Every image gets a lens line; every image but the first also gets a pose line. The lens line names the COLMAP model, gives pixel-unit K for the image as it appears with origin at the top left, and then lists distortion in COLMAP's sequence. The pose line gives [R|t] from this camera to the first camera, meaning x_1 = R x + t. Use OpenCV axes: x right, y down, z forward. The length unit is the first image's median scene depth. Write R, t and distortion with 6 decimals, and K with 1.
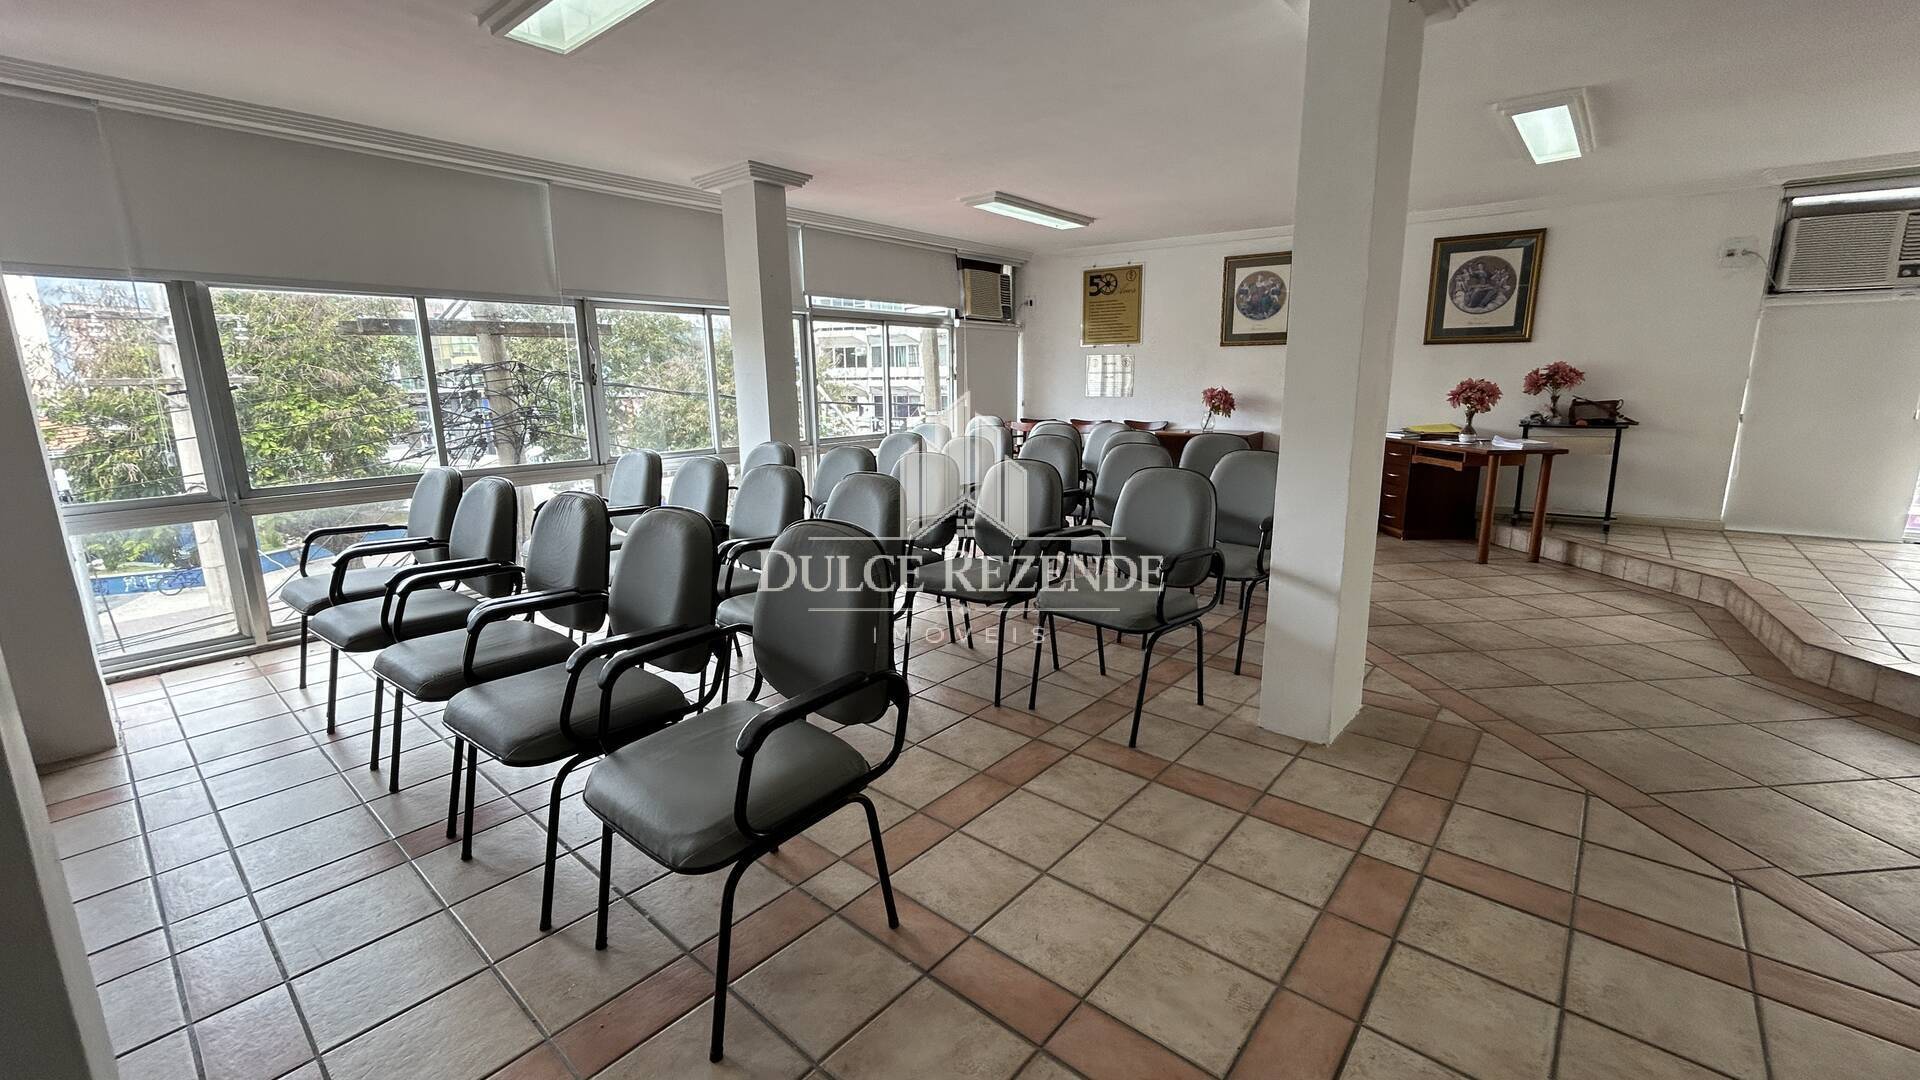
lens RADIAL K [[777.1, 0, 963.1], [0, 777.1, 535.4], [0, 0, 1]] dist [-0.002107, 0.001539]
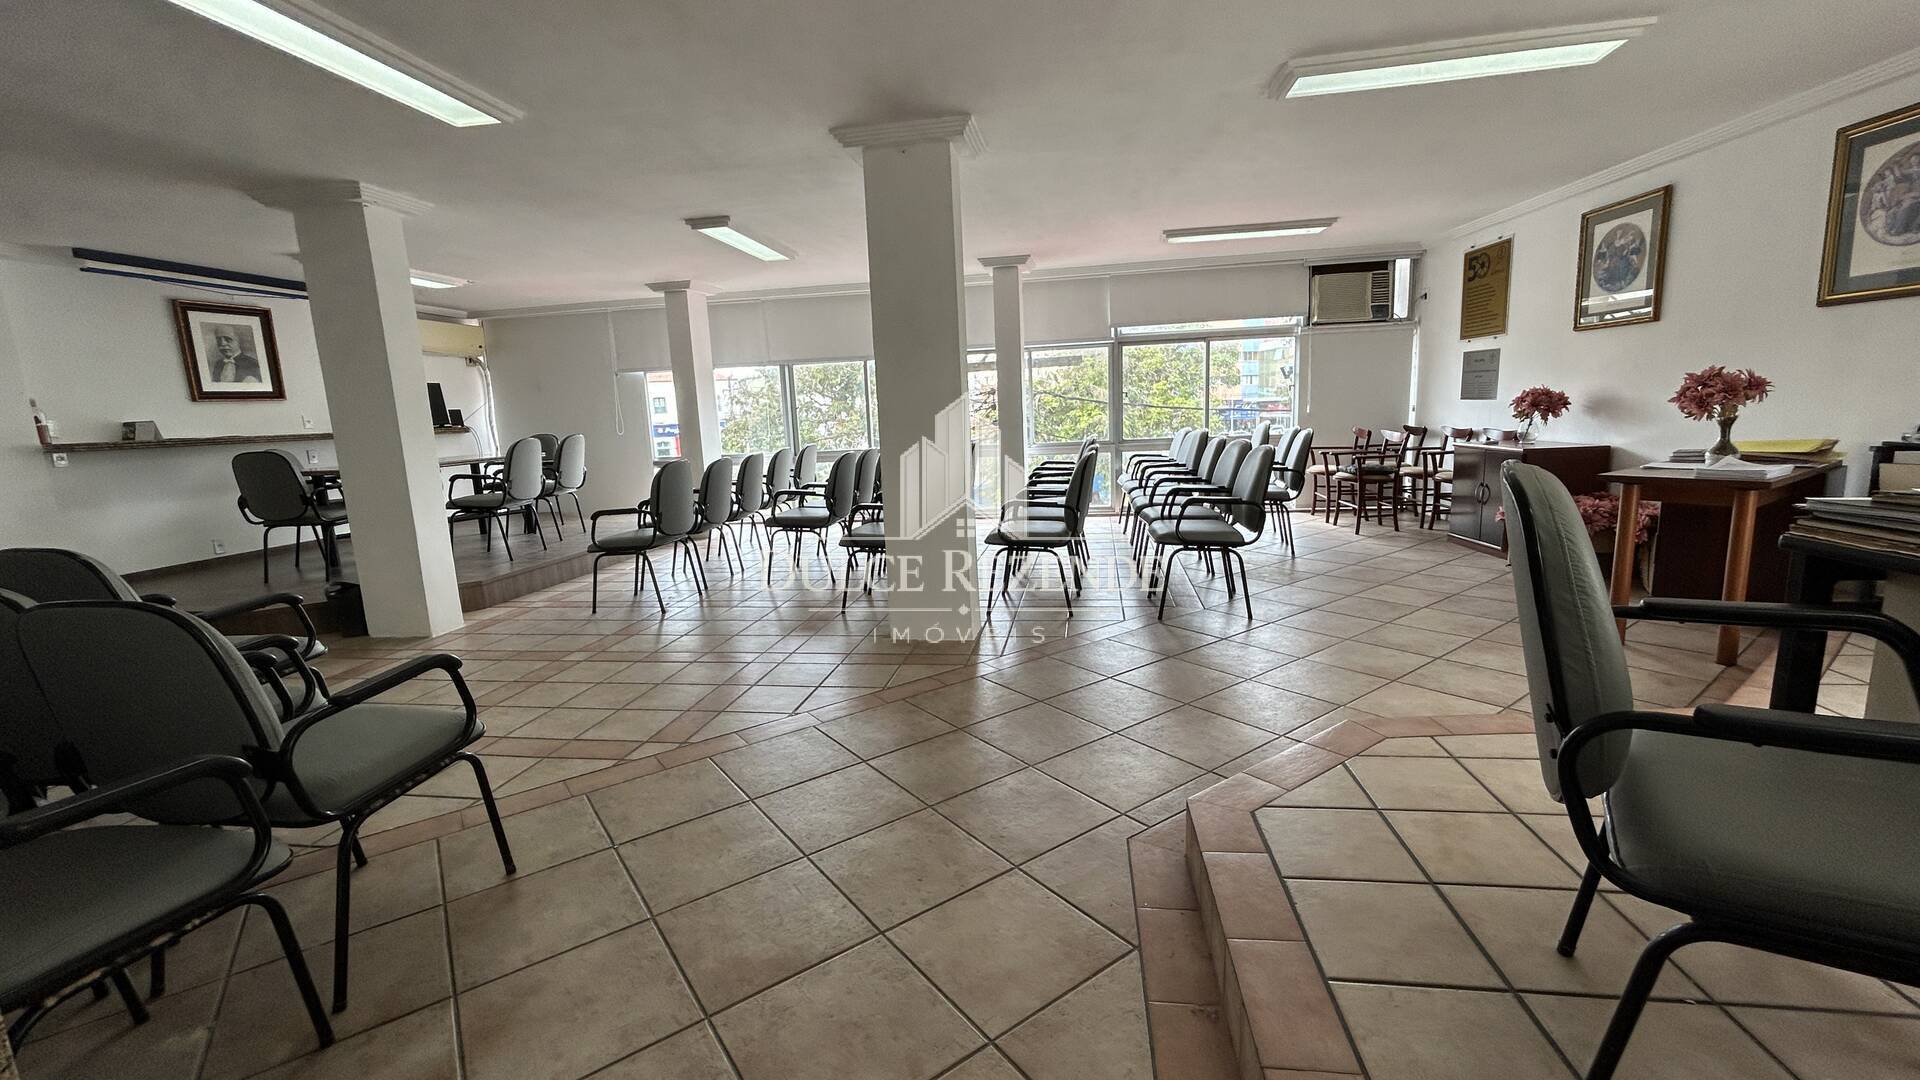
lens RADIAL K [[777.1, 0, 961.8], [0, 777.1, 536.8], [0, 0, 1]] dist [-0.002107, 0.001539]
pose [[0.514611, 0.129891, -0.847528, 1.334032], [-0.134601, 0.988441, 0.069759, -0.038106], [0.846793, 0.078180, 0.526146, 0.228042]]
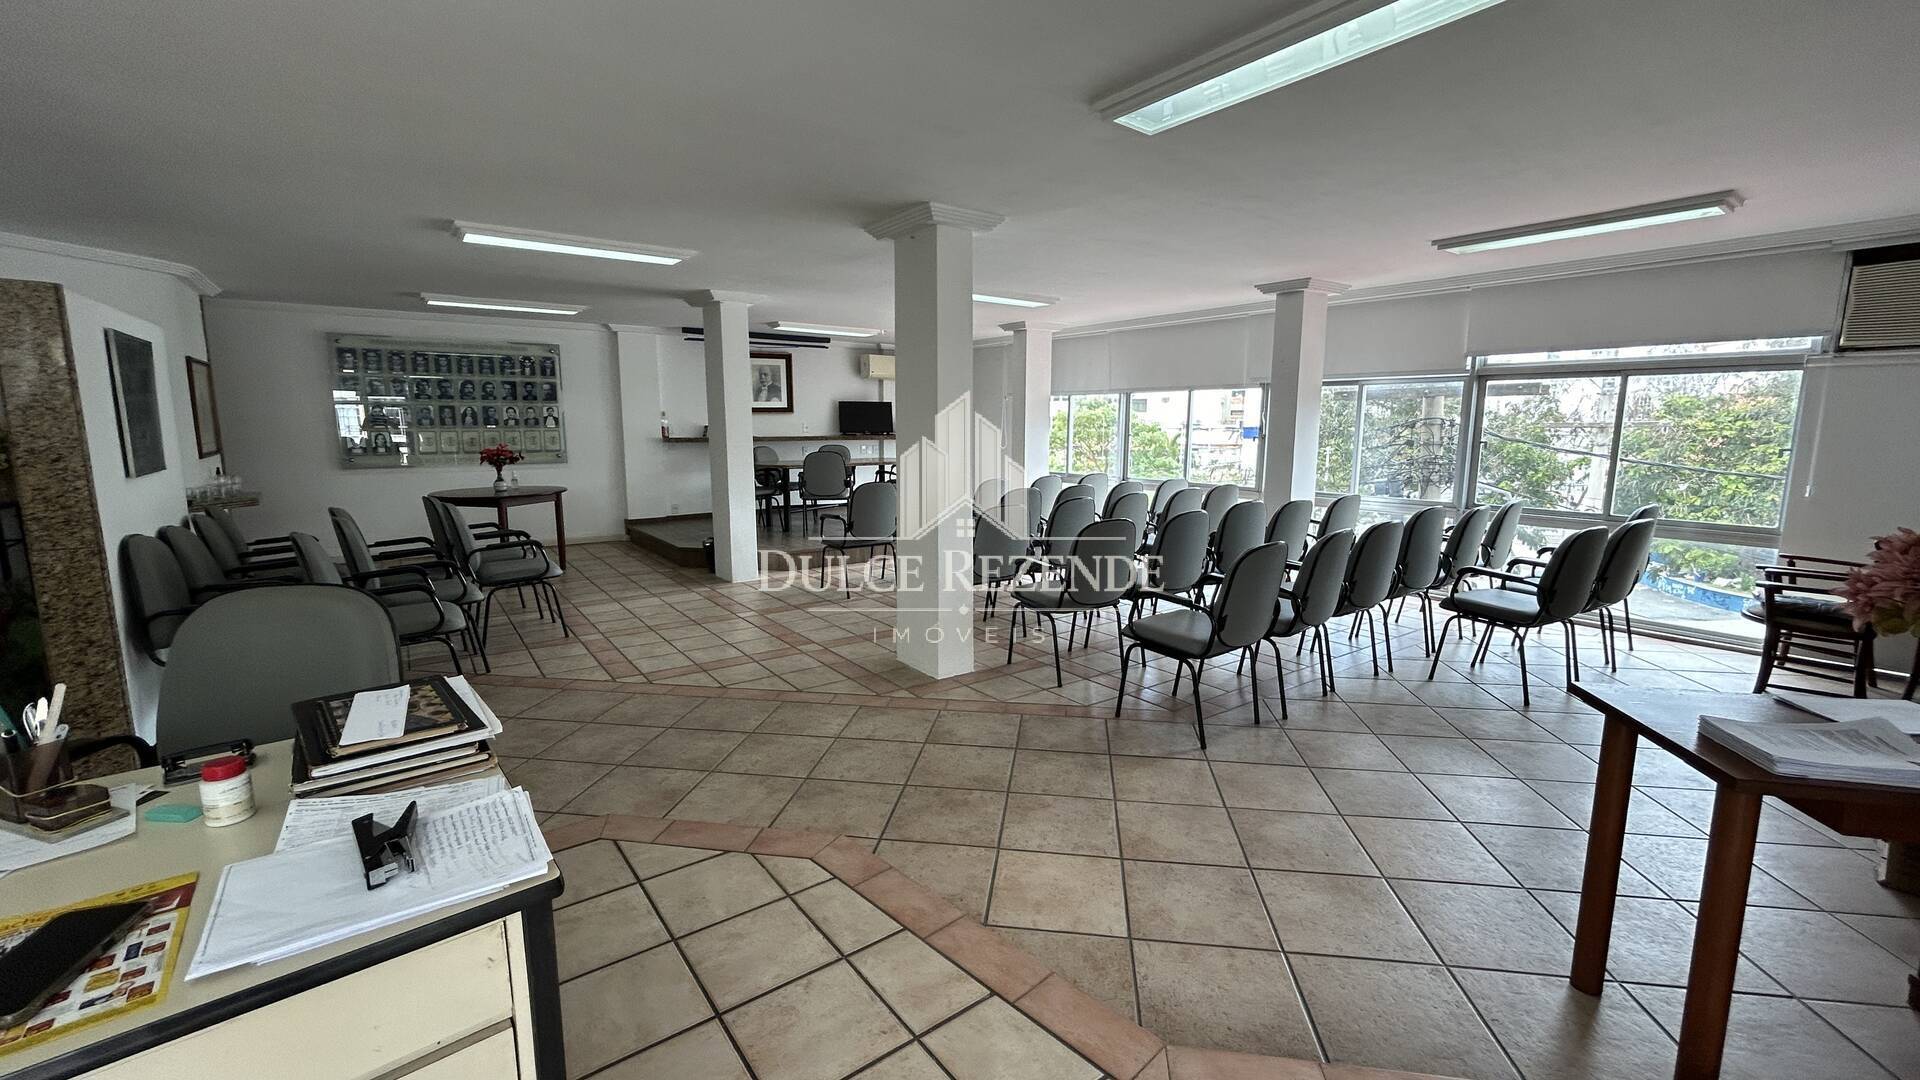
lens RADIAL K [[777.1, 0, 963.8], [0, 777.1, 540.6], [0, 0, 1]] dist [-0.002107, 0.001539]
pose [[-0.230170, 0.160105, -0.959890, 1.523410], [-0.194231, 0.958969, 0.206526, -0.273471], [0.953570, 0.233976, -0.189628, 1.045140]]
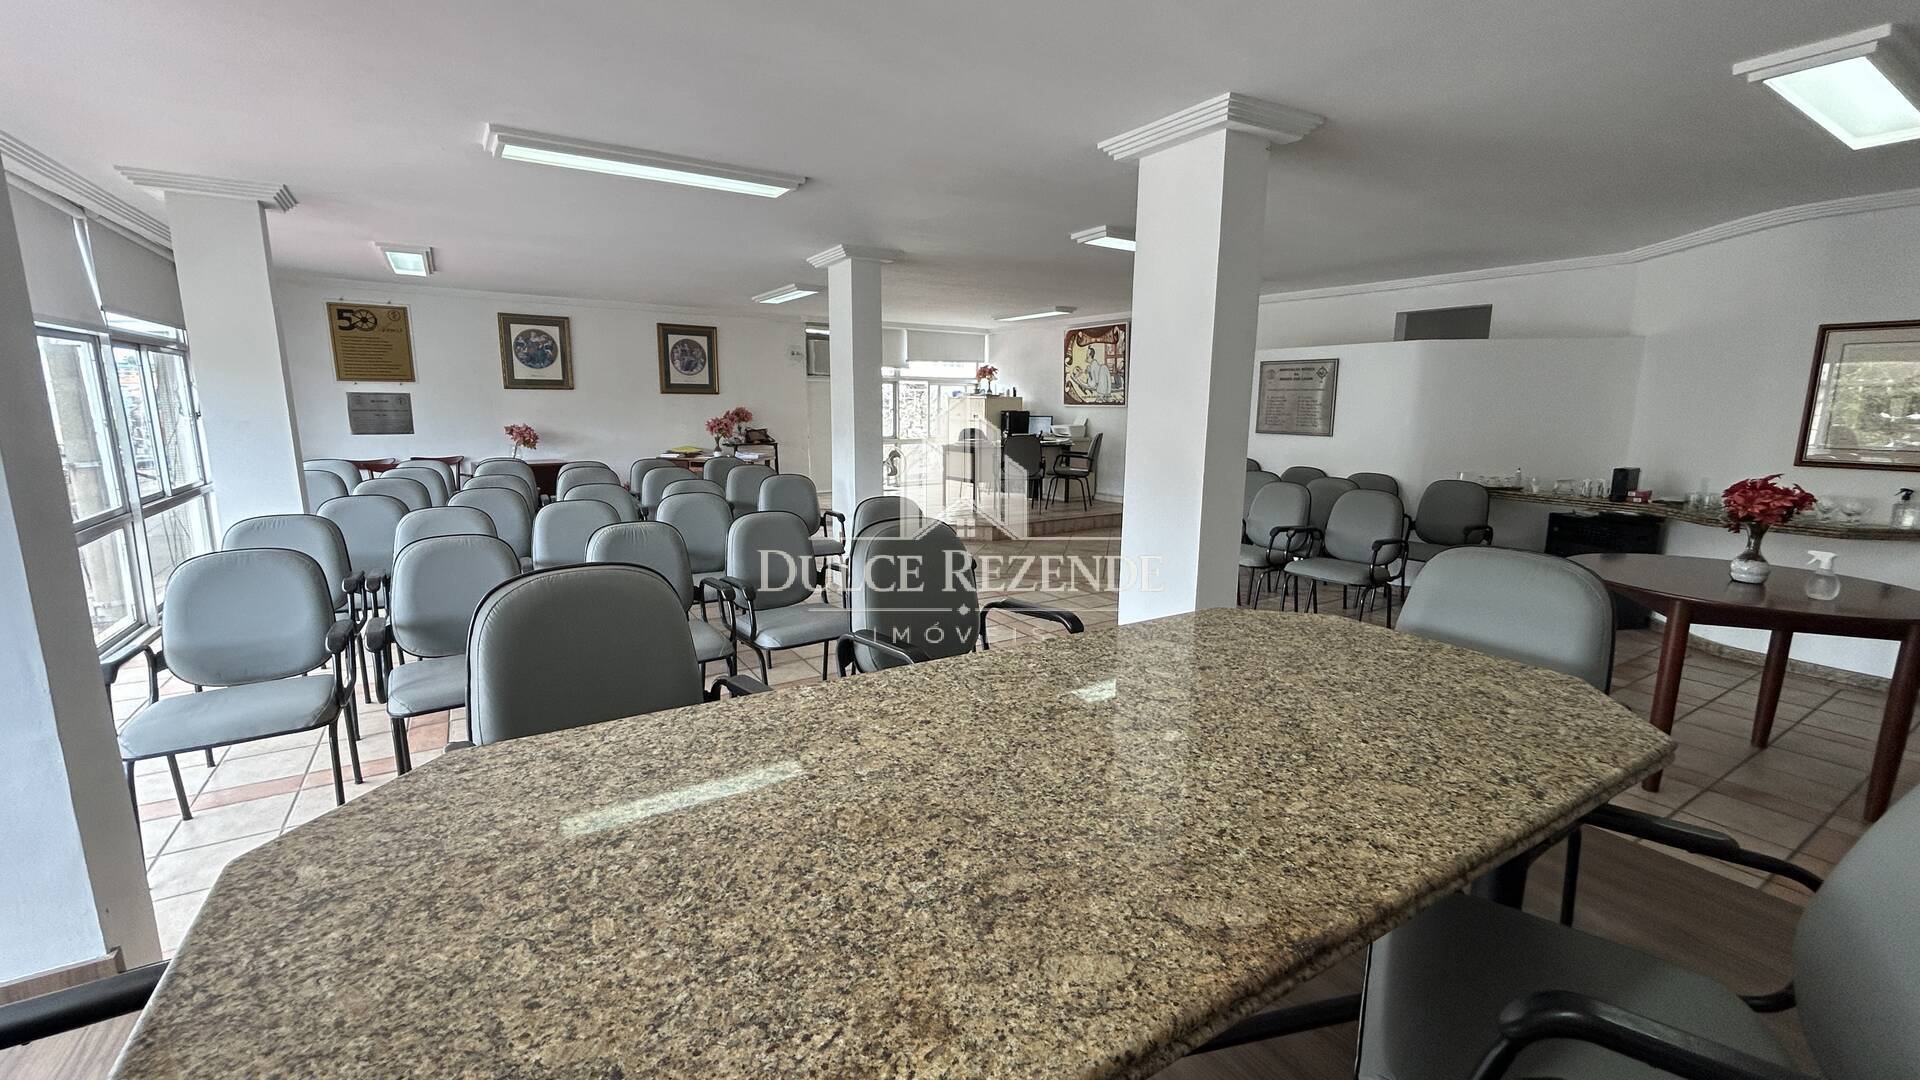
lens RADIAL K [[777.1, 0, 960.2], [0, 777.1, 535.3], [0, 0, 1]] dist [-0.002107, 0.001539]
pose [[0.303232, -0.151591, 0.940782, -1.127043], [0.179837, 0.978628, 0.099725, -0.046530], [-0.935793, 0.138948, 0.324014, 0.046493]]
